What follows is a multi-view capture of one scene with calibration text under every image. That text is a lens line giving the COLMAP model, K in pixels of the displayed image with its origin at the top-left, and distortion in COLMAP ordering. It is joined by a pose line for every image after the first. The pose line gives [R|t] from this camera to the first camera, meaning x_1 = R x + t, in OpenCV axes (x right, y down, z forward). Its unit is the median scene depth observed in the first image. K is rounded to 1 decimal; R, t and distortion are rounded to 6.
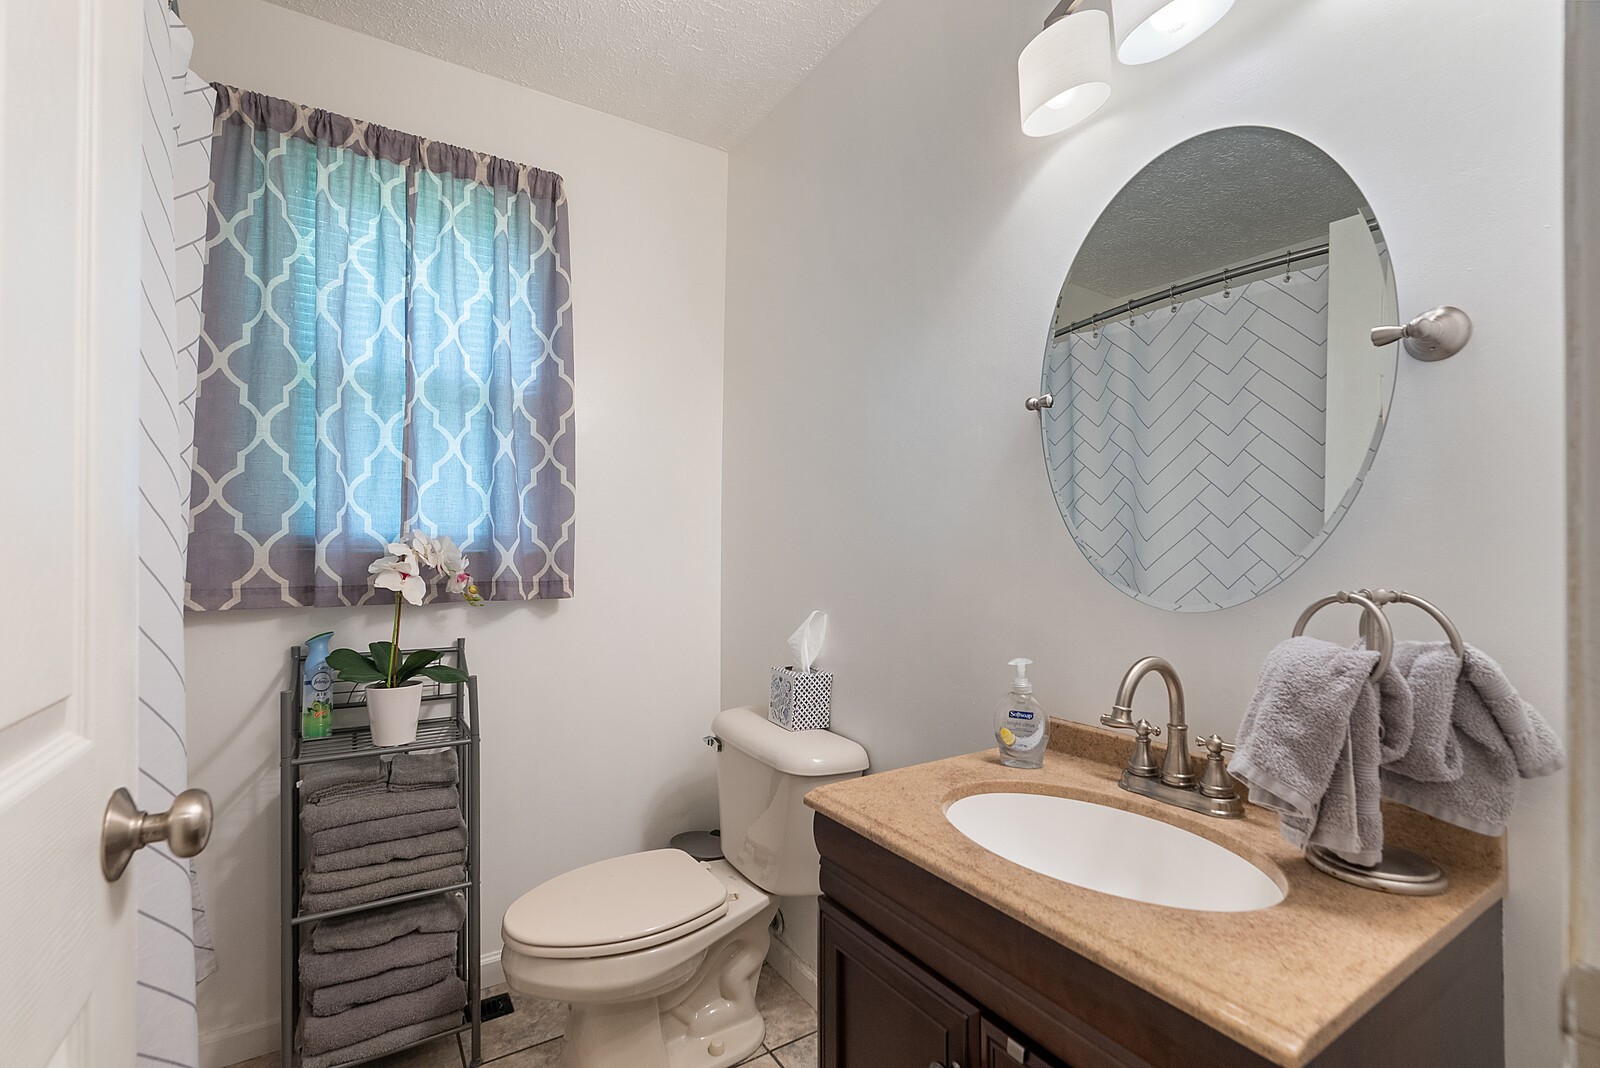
lens RADIAL K [[723.9, 0, 801.4], [0, 723.9, 531.1], [0, 0, 1]] dist [-0.008614, 0.000149]
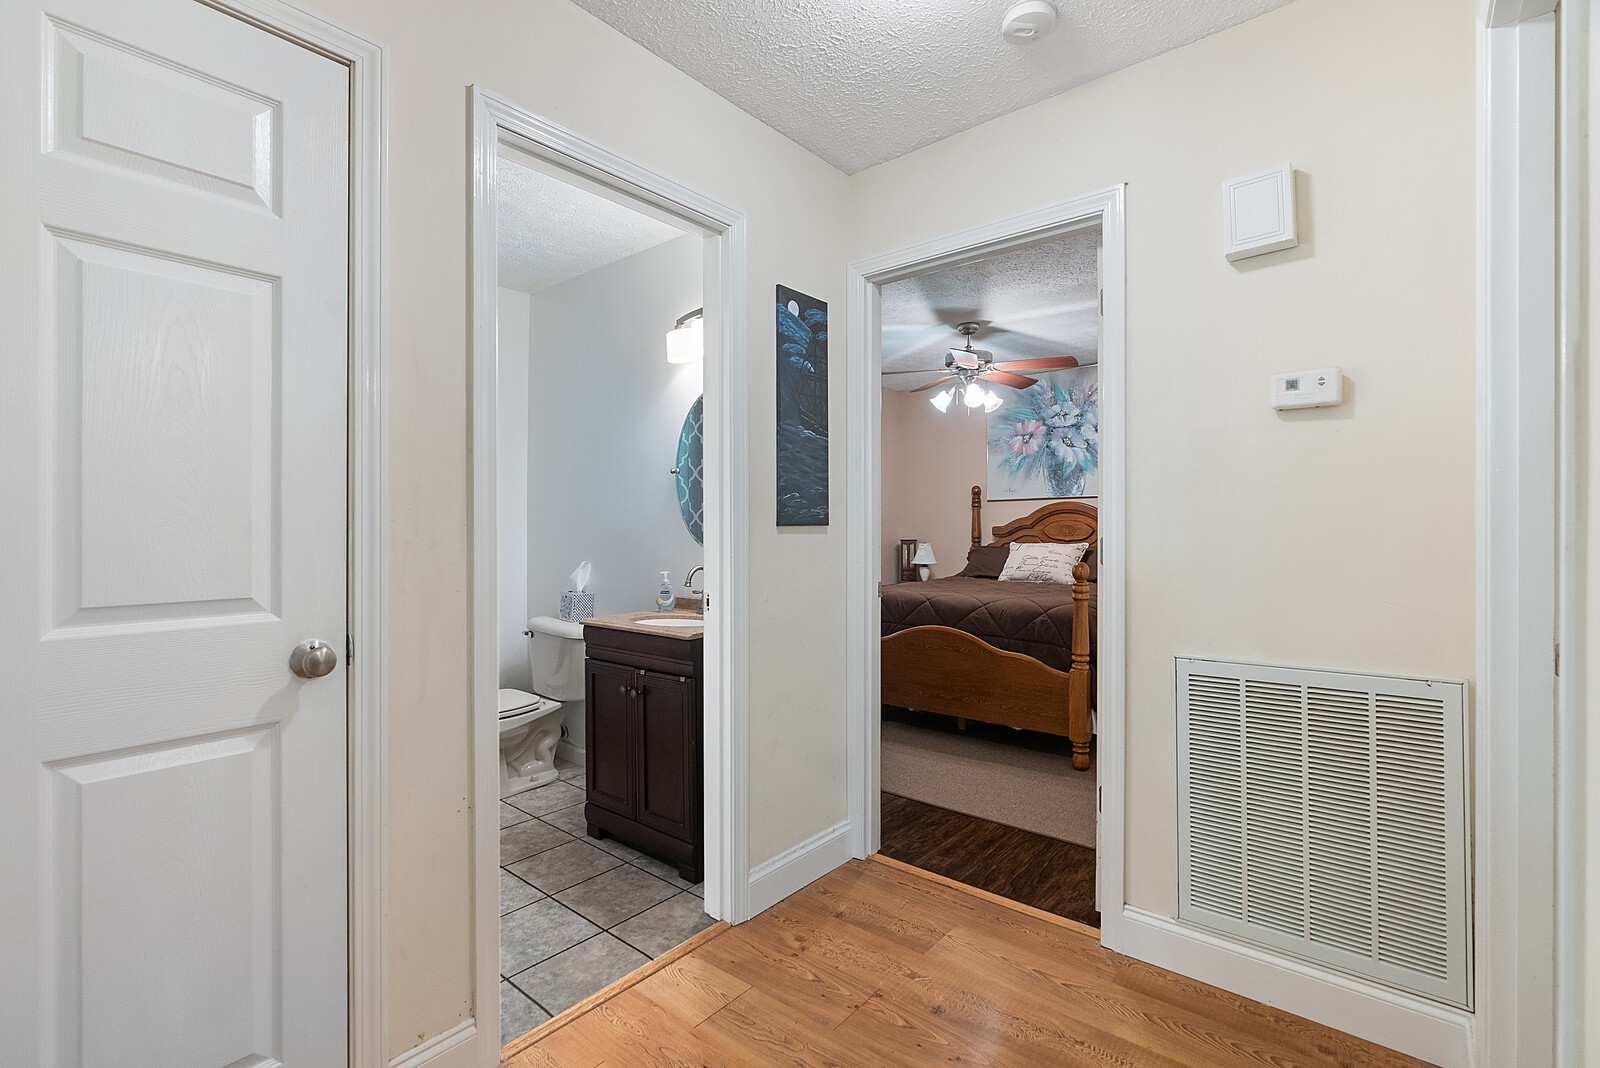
lens RADIAL K [[723.9, 0, 801.4], [0, 723.9, 531.1], [0, 0, 1]] dist [-0.008614, 0.000149]
pose [[0.953807, -0.006075, 0.300359, -0.008283], [-0.002166, 0.999630, 0.027097, -0.026780], [-0.300413, -0.026496, 0.953441, -1.071263]]
